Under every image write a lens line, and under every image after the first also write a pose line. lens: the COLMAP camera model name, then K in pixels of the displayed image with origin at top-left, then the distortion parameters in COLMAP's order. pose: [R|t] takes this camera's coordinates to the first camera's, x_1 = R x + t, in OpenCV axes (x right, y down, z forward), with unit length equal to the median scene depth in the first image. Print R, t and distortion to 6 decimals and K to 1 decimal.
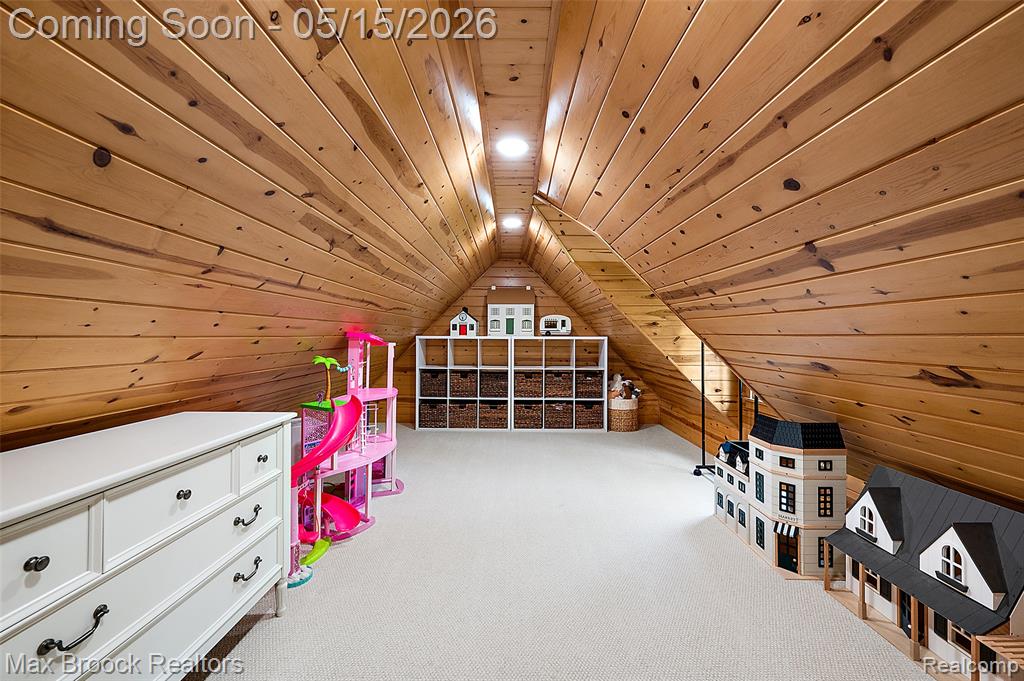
lens RADIAL K [[406.7, 0, 513.1], [0, 406.7, 335.9], [0, 0, 1]] dist [-0.002090, -0.000129]
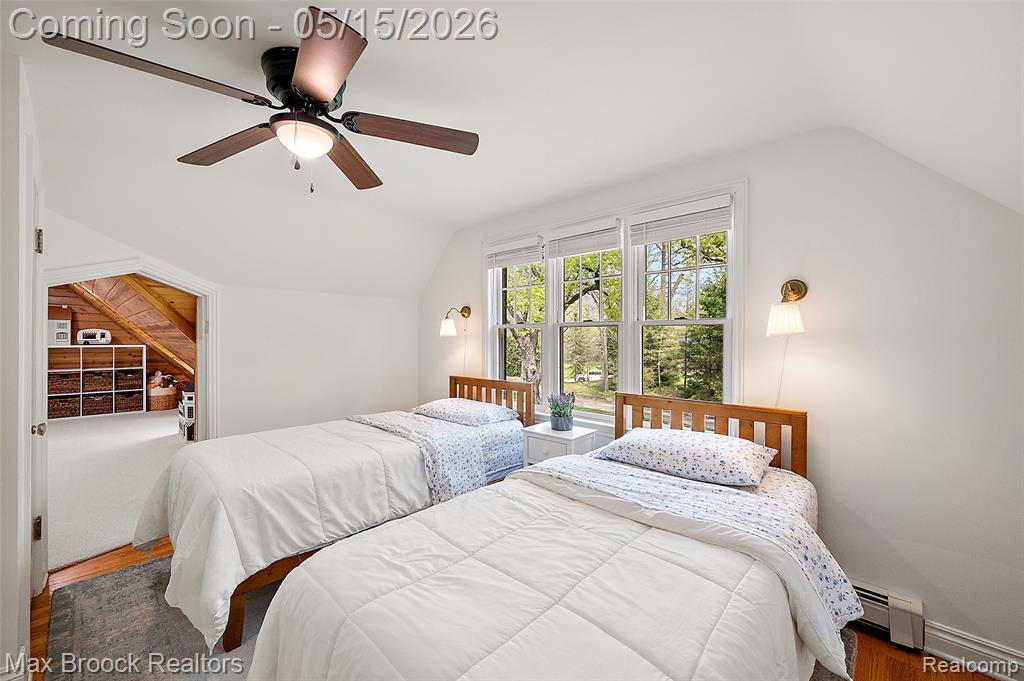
lens RADIAL K [[406.7, 0, 512.4], [0, 406.7, 342.2], [0, 0, 1]] dist [-0.002090, -0.000129]
pose [[0.710620, -0.010073, 0.703504, 0.142426], [0.001751, 0.999920, 0.012548, -0.022638], [-0.703574, -0.007685, 0.710581, -0.884045]]
